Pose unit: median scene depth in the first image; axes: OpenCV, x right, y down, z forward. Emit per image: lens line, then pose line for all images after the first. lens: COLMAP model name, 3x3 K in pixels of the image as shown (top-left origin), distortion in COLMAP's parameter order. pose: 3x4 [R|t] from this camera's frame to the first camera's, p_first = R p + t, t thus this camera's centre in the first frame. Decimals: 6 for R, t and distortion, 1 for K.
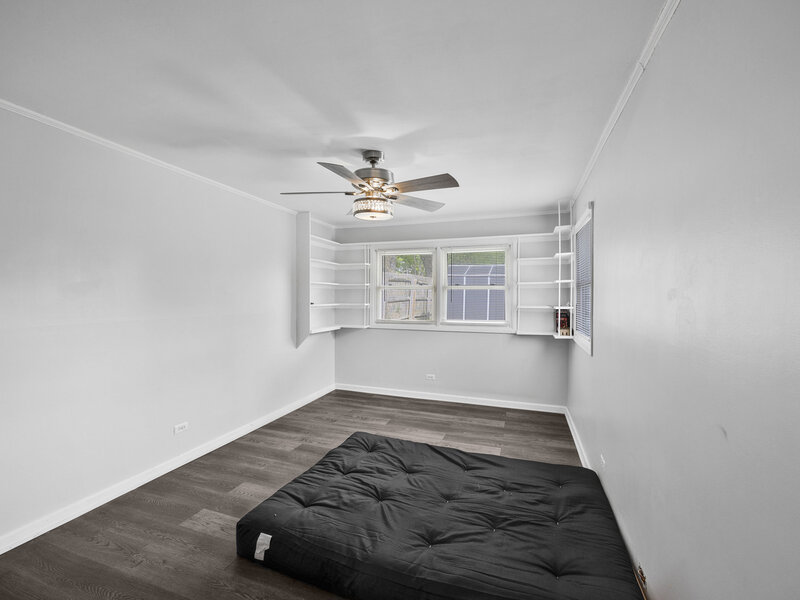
lens RADIAL K [[362.7, 0, 398.8], [0, 362.7, 299.5], [0, 0, 1]] dist [-0.002007, -0.000008]
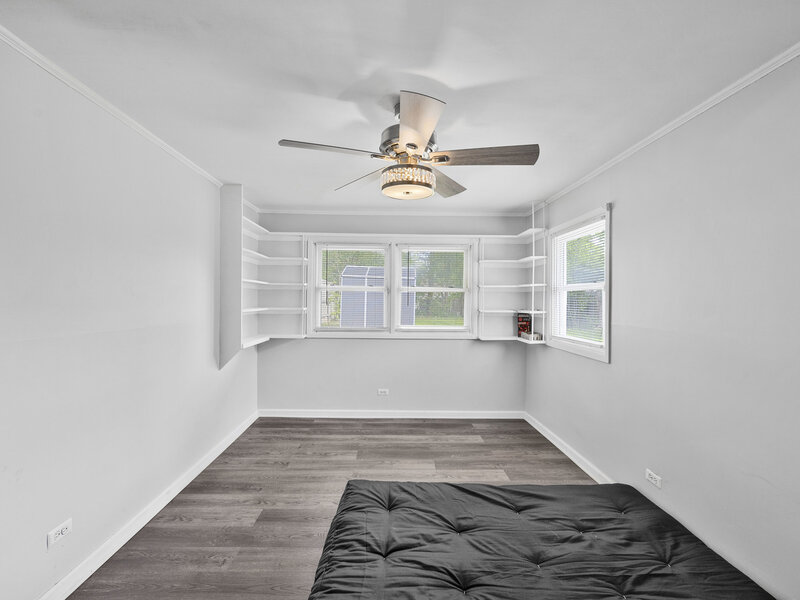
lens RADIAL K [[362.7, 0, 398.4], [0, 362.7, 299.9], [0, 0, 1]] dist [-0.002007, -0.000008]
pose [[0.931720, 0.003783, 0.363159, -0.234175], [-0.002634, 0.999990, -0.003658, -0.005257], [-0.363169, 0.002452, 0.931720, 0.209834]]
